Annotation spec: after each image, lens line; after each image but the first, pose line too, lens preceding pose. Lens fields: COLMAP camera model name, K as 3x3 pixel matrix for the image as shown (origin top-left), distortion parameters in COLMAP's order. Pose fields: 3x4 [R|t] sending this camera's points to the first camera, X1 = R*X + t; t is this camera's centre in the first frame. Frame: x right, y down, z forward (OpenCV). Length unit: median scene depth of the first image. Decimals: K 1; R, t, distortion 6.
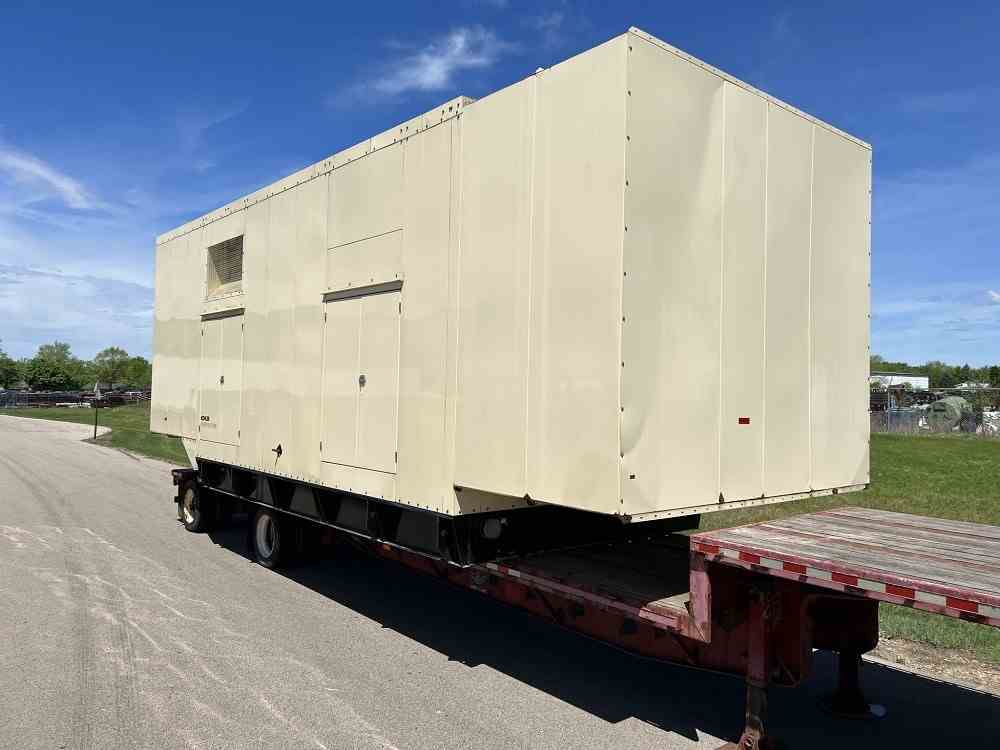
lens RADIAL K [[757.8, 0, 502.7], [0, 757.8, 369.0], [0, 0, 1]] dist [0.006442, -0.006867]
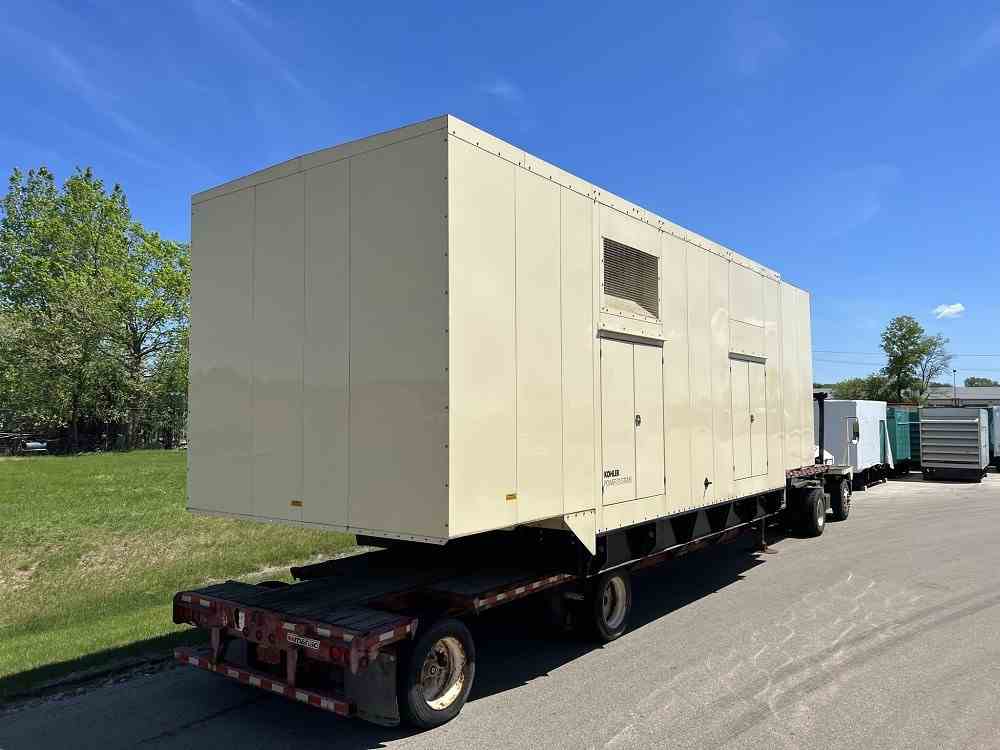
lens RADIAL K [[757.8, 0, 503.3], [0, 757.8, 379.9], [0, 0, 1]] dist [0.006442, -0.006867]
pose [[-0.207691, 0.041617, 0.977309, -1.513527], [-0.011135, 0.998929, -0.044904, 0.012246], [-0.978131, -0.020208, -0.207005, 1.749472]]
